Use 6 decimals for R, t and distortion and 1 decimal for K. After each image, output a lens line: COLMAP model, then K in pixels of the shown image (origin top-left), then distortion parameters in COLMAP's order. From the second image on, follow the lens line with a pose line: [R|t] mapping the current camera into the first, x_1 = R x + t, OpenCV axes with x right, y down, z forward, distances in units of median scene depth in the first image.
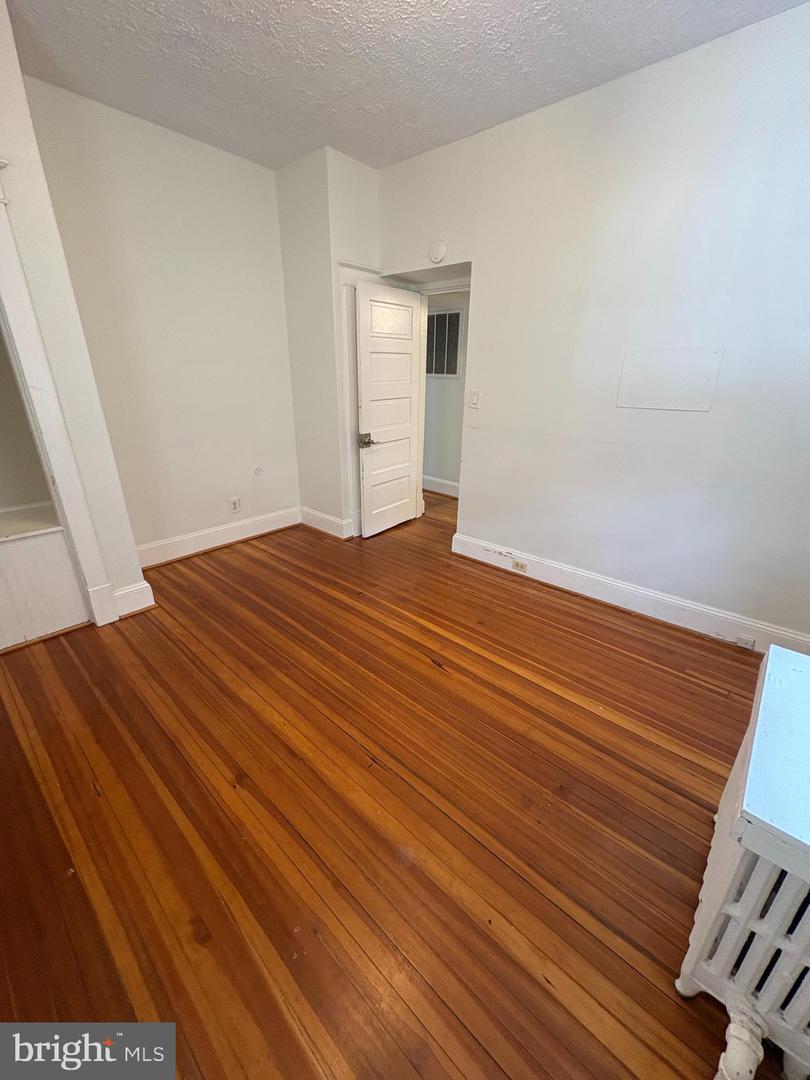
lens RADIAL K [[428.2, 0, 406.8], [0, 428.2, 536.4], [0, 0, 1]] dist [-0.000009, -0.000011]
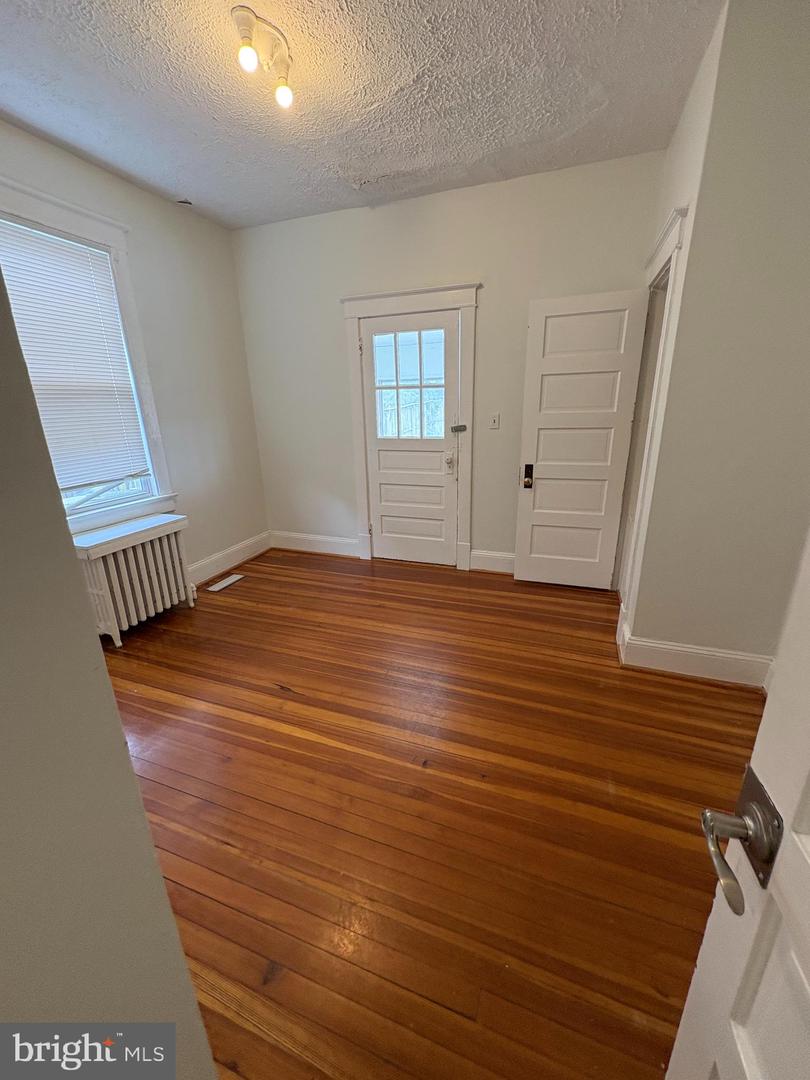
lens RADIAL K [[428.2, 0, 406.1], [0, 428.2, 536.6], [0, 0, 1]] dist [-0.000009, -0.000011]
pose [[-0.928699, 0.112232, -0.353442, 0.118267], [-0.131642, 0.791251, 0.597154, -0.604396], [0.346681, 0.601104, -0.720060, 1.555844]]
